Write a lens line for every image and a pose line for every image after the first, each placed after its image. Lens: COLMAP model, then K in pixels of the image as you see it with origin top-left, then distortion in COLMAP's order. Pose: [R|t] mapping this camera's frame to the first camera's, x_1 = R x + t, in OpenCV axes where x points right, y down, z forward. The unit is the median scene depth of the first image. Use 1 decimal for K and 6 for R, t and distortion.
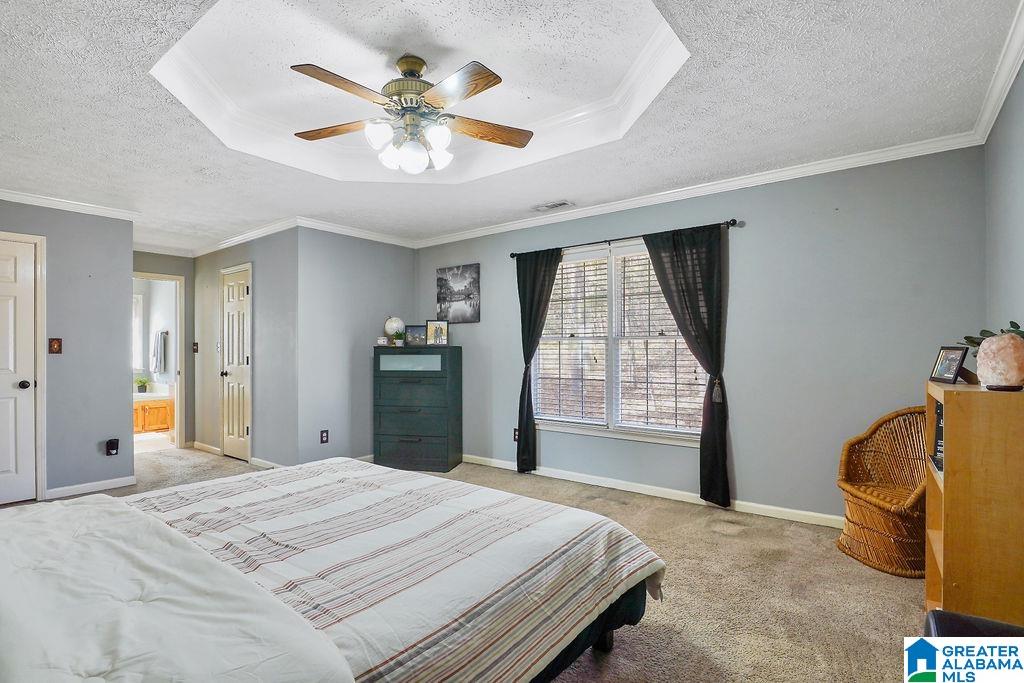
lens RADIAL K [[502.0, 0, 509.8], [0, 502.0, 347.9], [0, 0, 1]] dist [-0.022143, -0.000553]
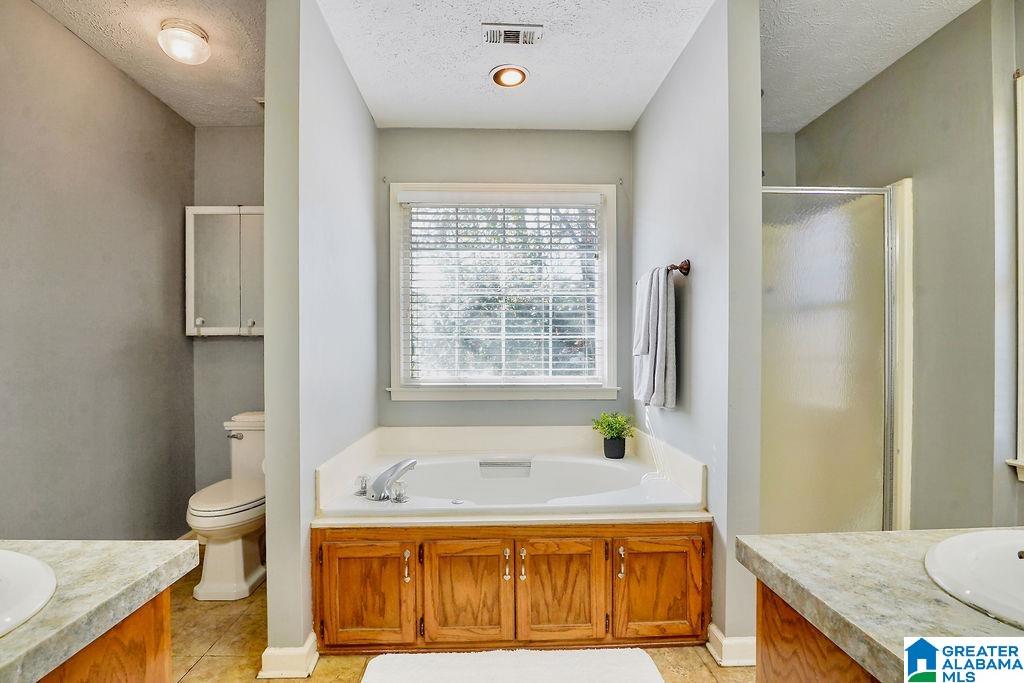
lens RADIAL K [[502.0, 0, 509.8], [0, 502.0, 347.9], [0, 0, 1]] dist [-0.022143, -0.000553]
pose [[0.641545, 0.002285, -0.767082, -0.539123], [0.000739, 0.999993, 0.003597, 0.013162], [0.767085, -0.002874, 0.641539, 0.745312]]
